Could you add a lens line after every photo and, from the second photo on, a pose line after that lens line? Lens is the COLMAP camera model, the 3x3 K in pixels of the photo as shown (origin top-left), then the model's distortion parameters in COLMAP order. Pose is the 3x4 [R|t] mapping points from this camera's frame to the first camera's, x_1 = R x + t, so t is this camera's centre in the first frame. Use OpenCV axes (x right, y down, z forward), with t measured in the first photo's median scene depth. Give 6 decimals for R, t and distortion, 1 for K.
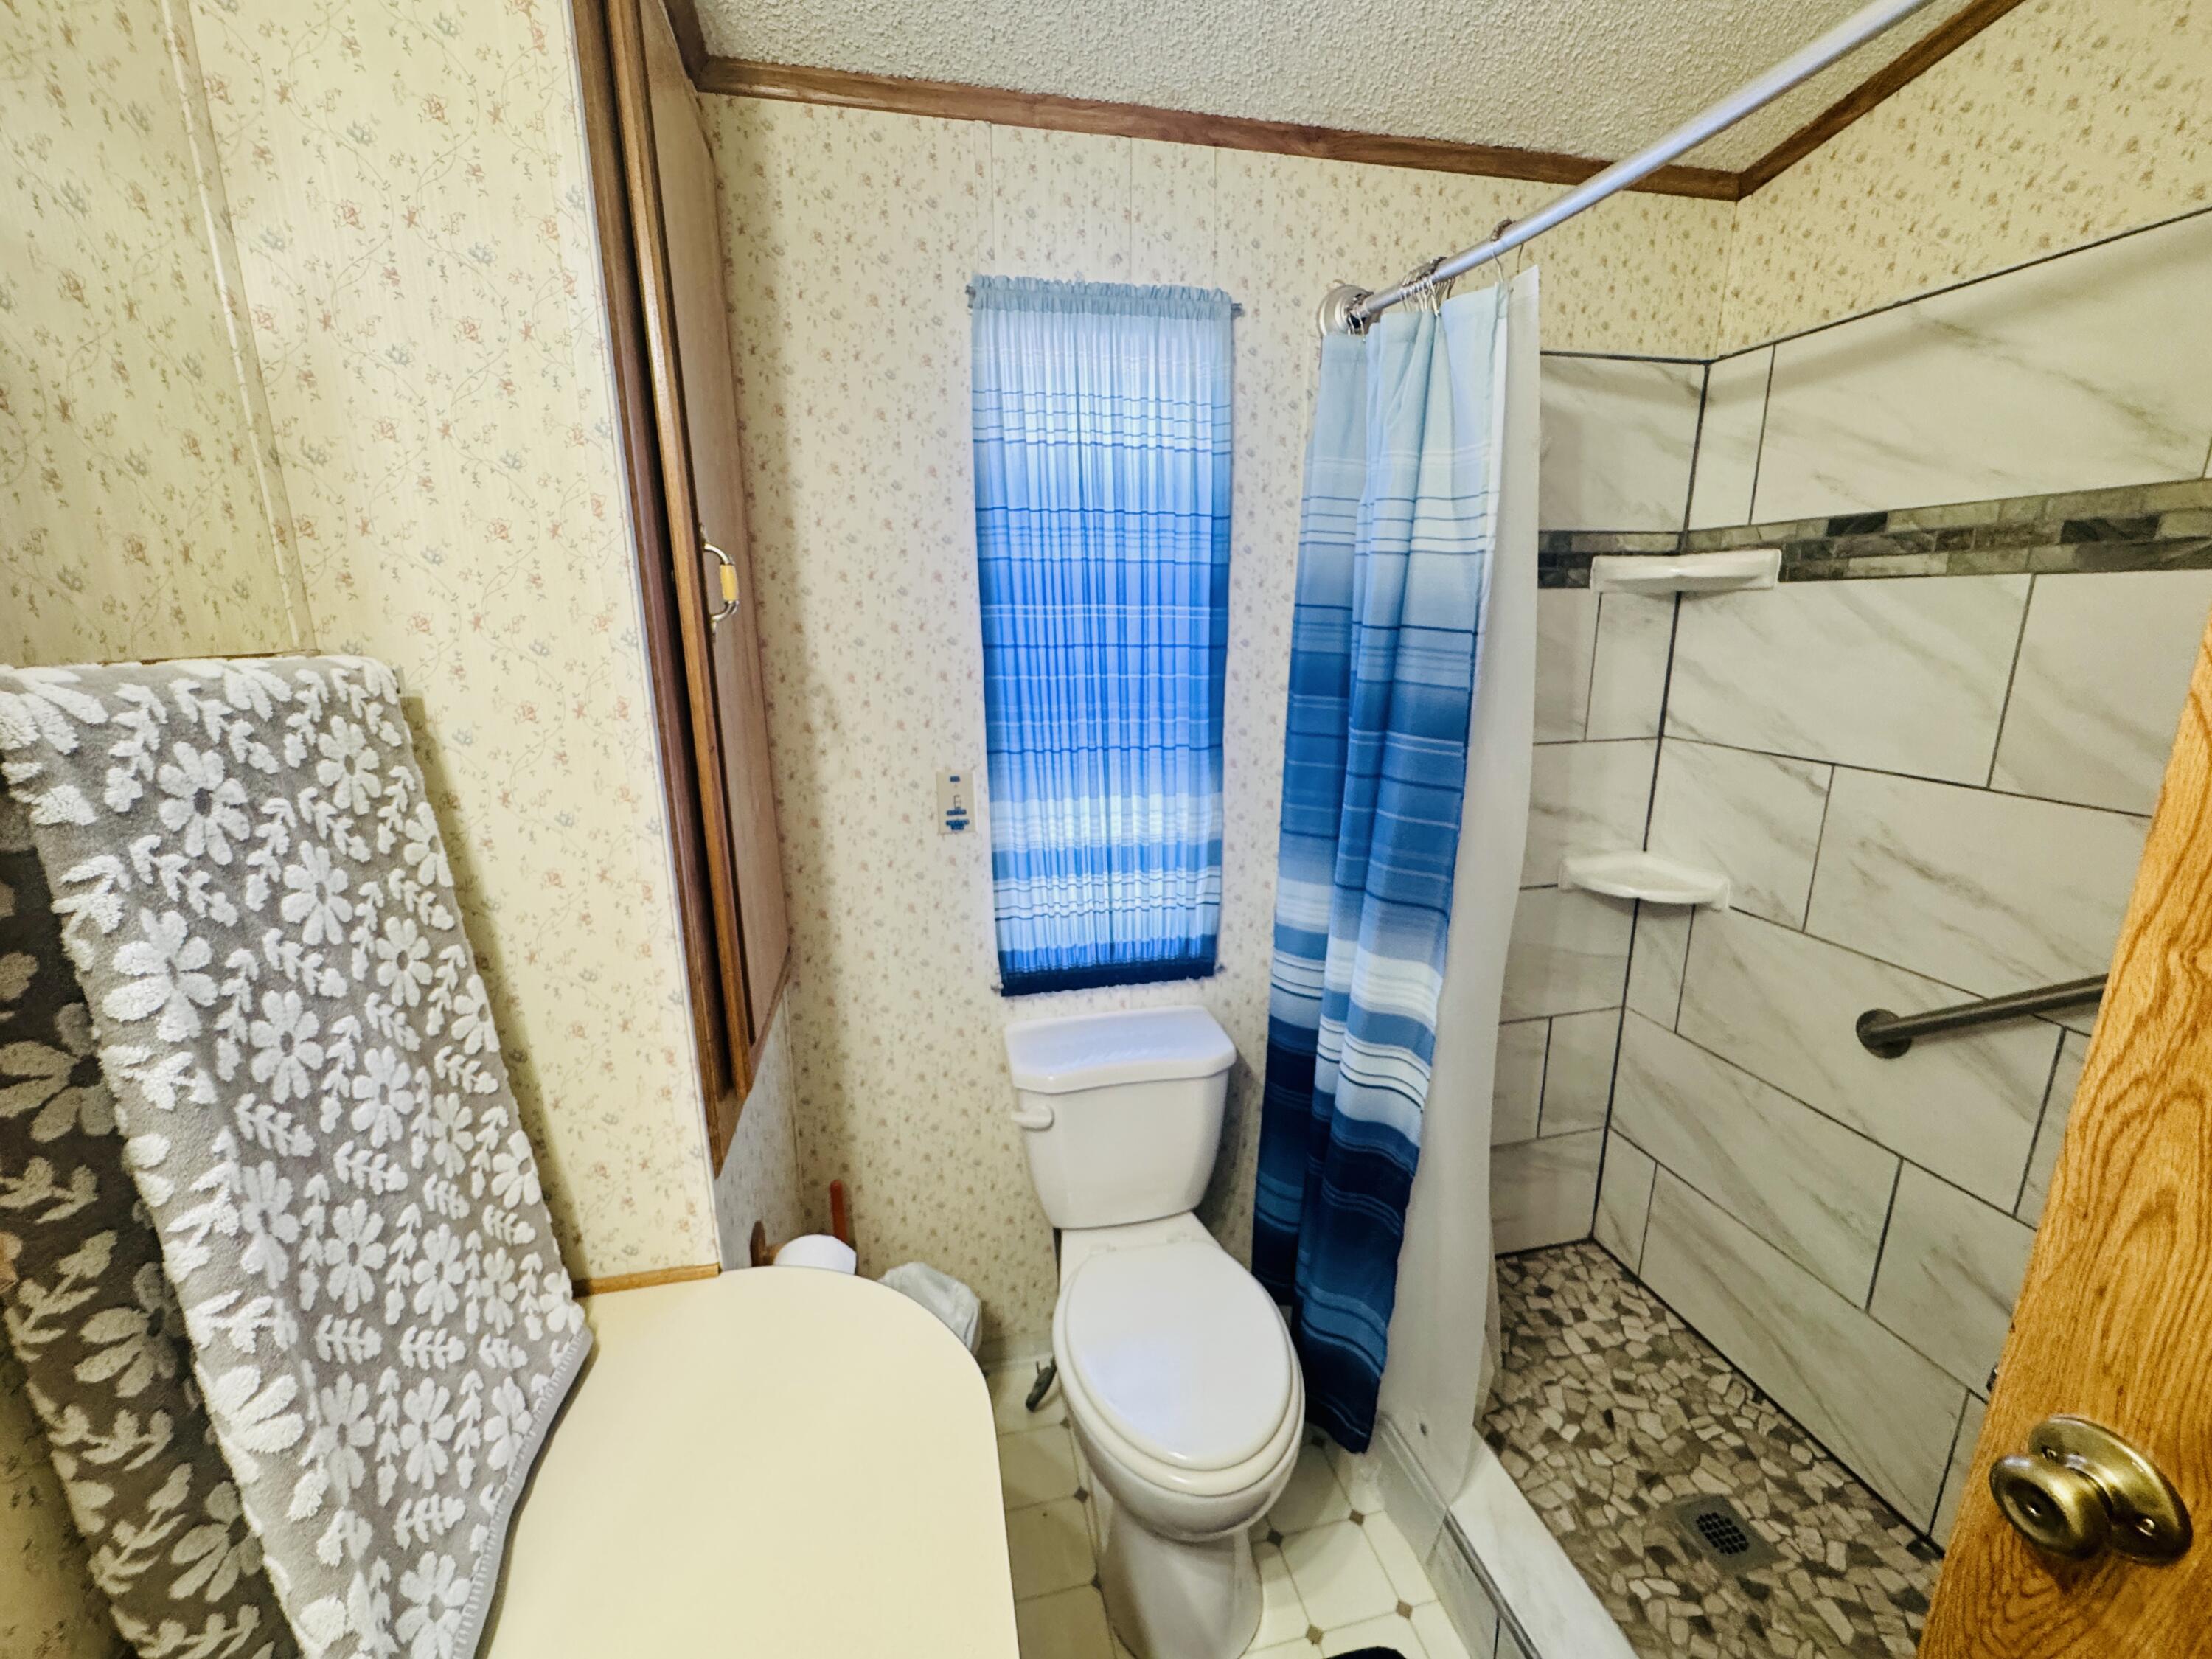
lens RADIAL K [[881.0, 0, 1105.8], [0, 881.0, 828.5], [0, 0, 1]] dist [-0.005439, -0.000010]
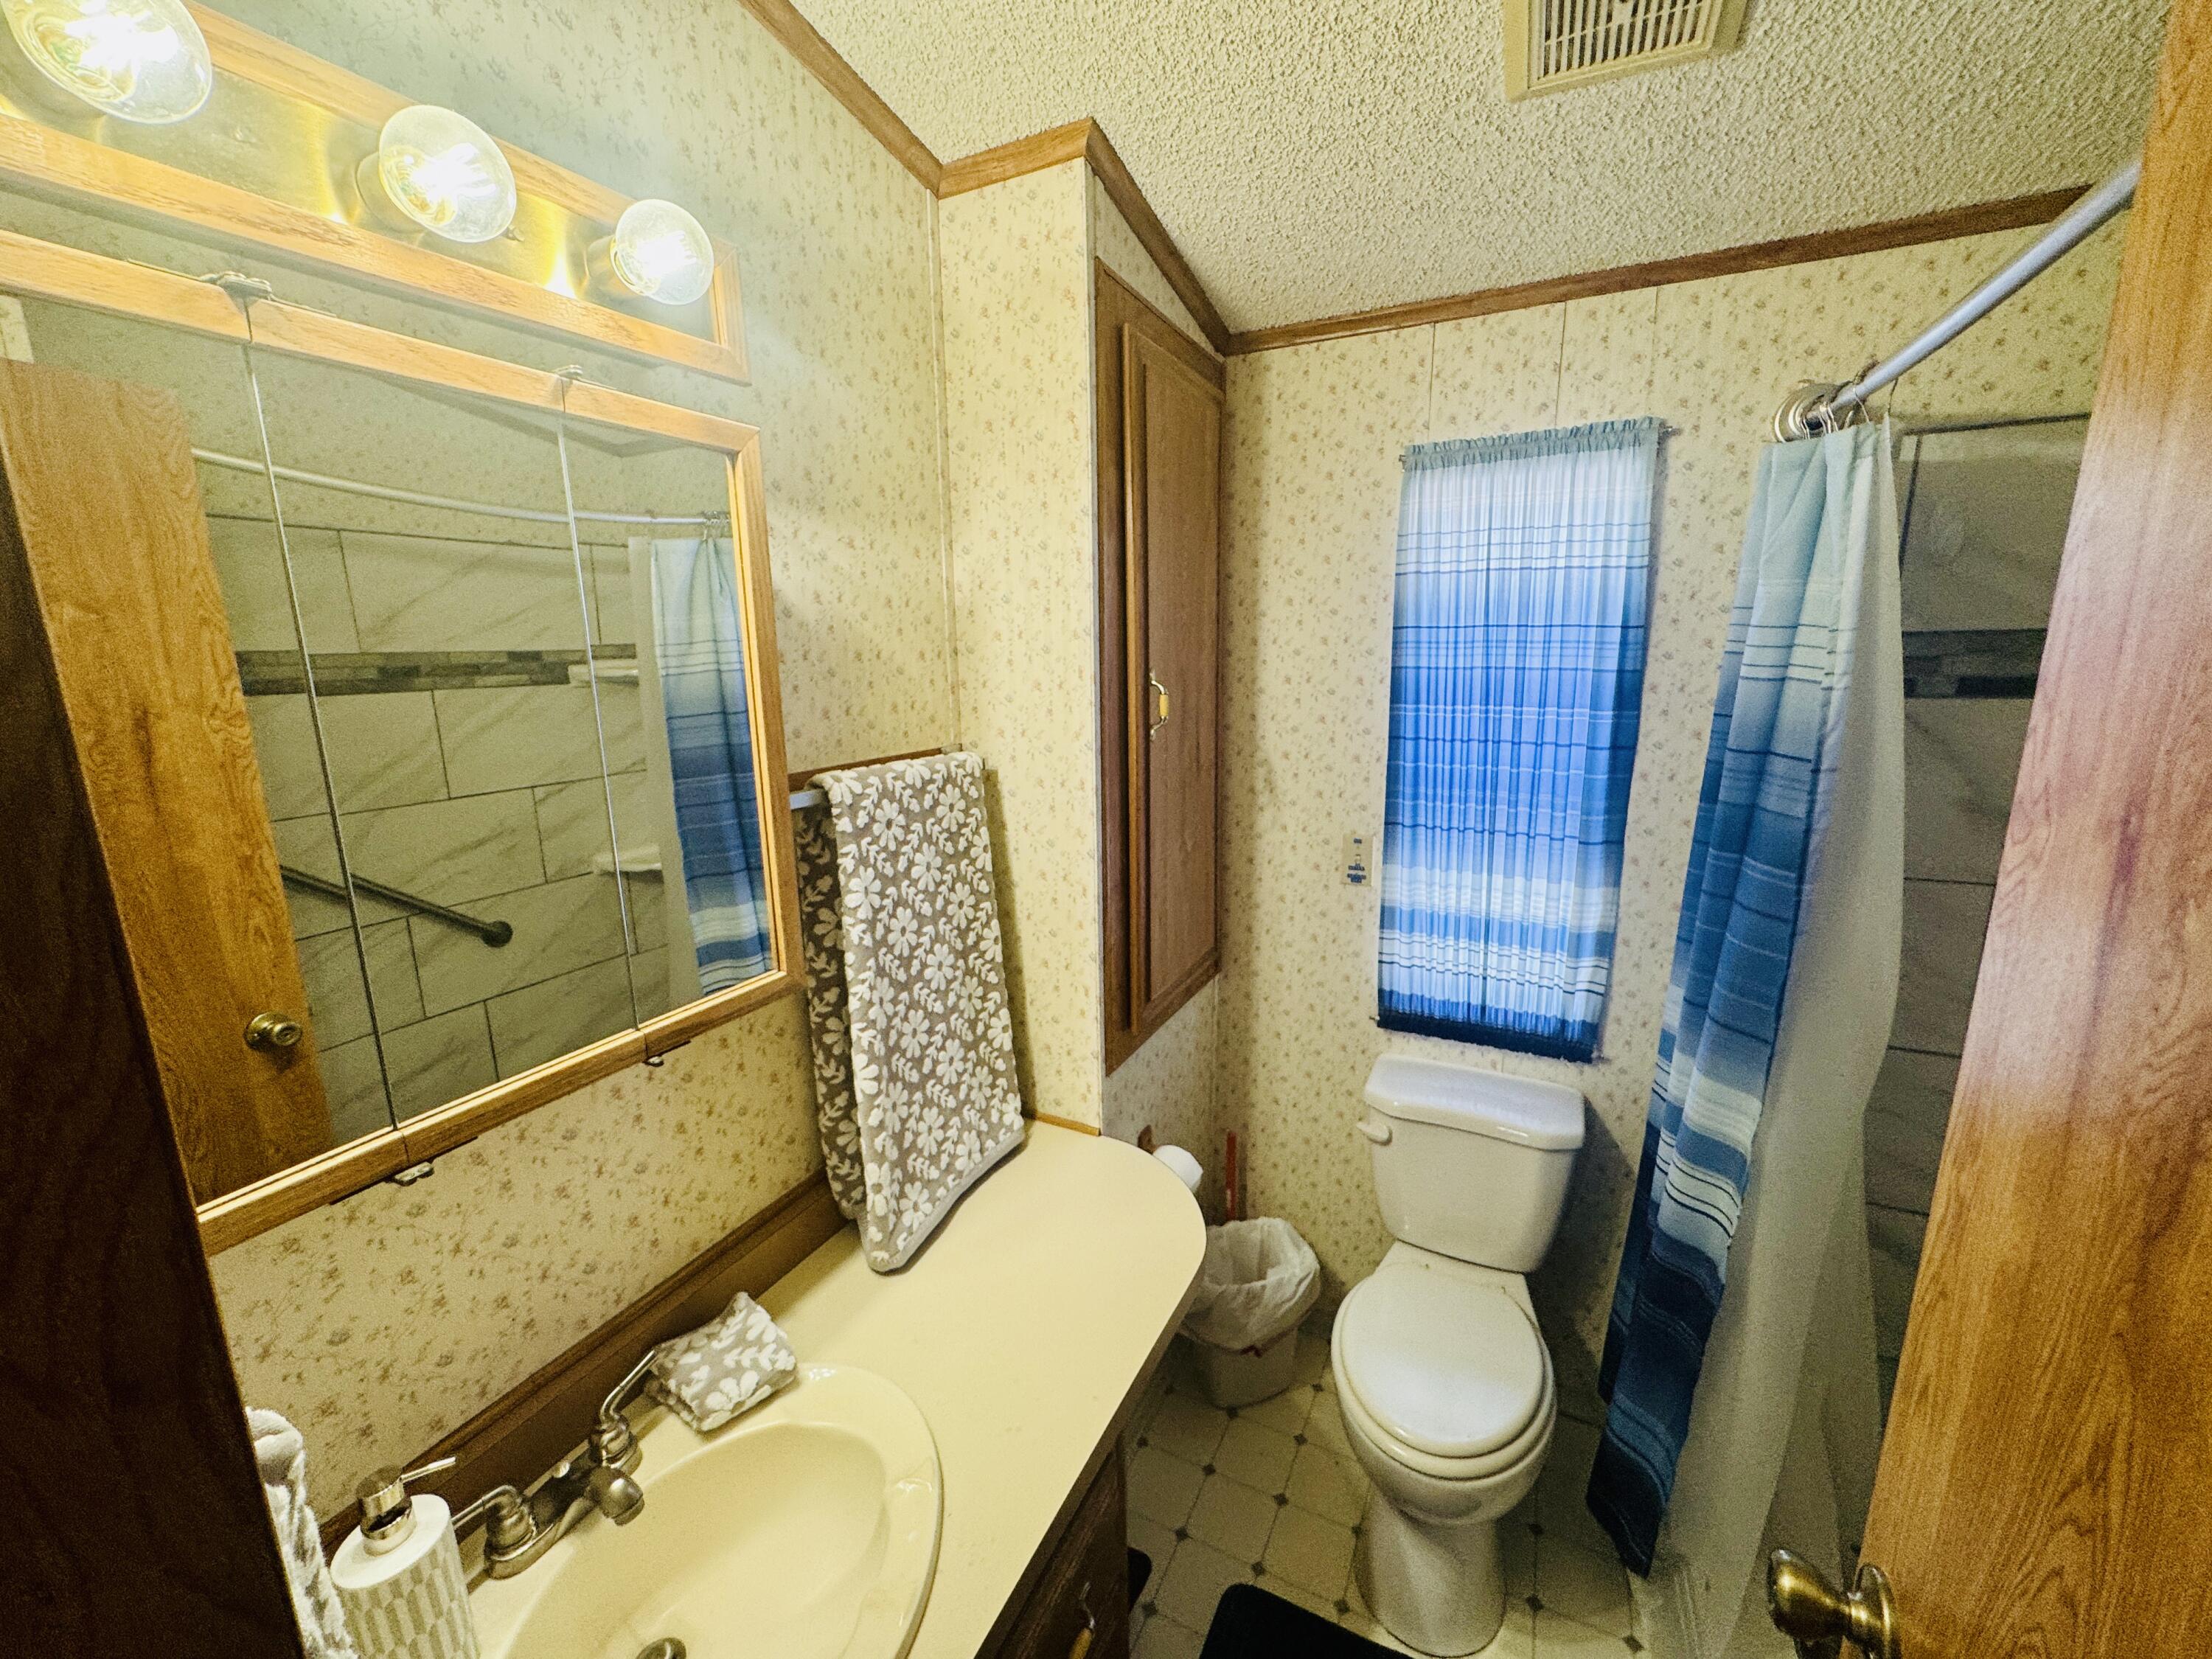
lens RADIAL K [[881.0, 0, 1114.3], [0, 881.0, 834.1], [0, 0, 1]] dist [-0.005439, -0.000010]
pose [[0.780367, 0.126998, -0.612290, 0.333147], [-0.139428, 0.989847, 0.027606, -0.055719], [0.609579, 0.063827, 0.790152, -0.189980]]
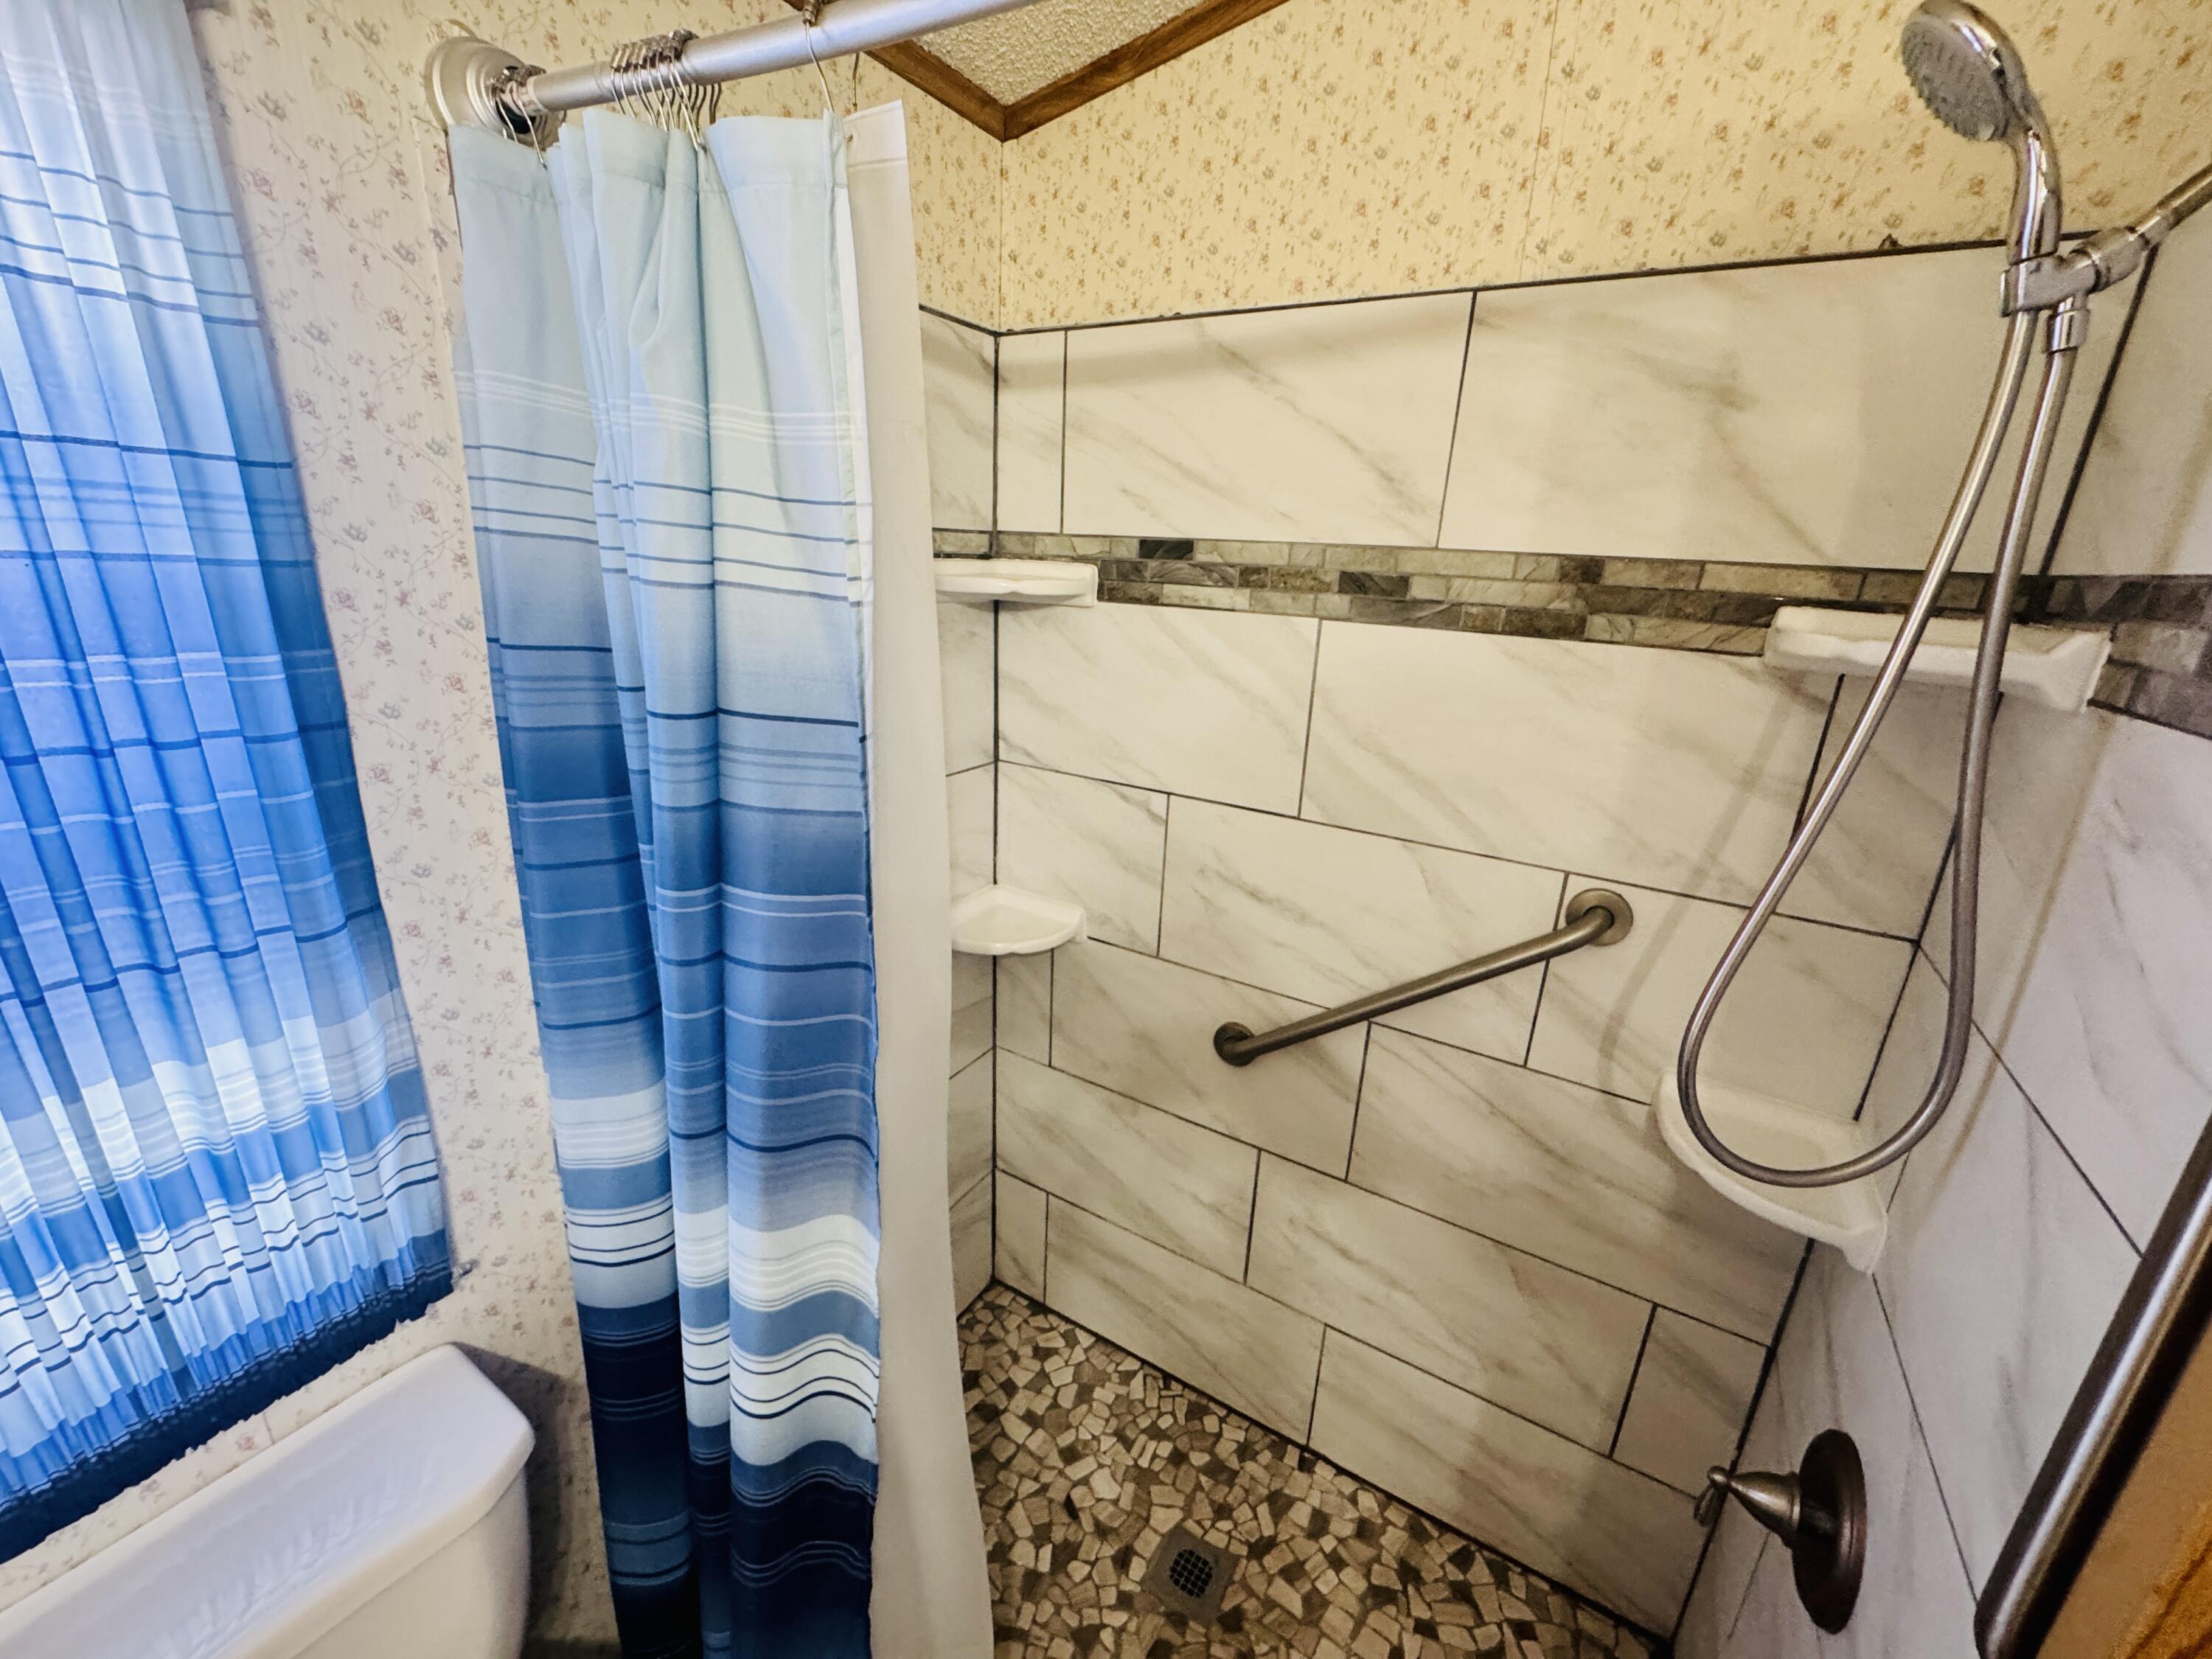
lens RADIAL K [[881.0, 0, 1103.5], [0, 881.0, 824.4], [0, 0, 1]] dist [-0.005439, -0.000010]
pose [[0.687672, -0.176133, 0.704333, 0.078049], [0.123185, 0.984366, 0.125891, -0.173960], [-0.715495, 0.000192, 0.698618, 0.365686]]
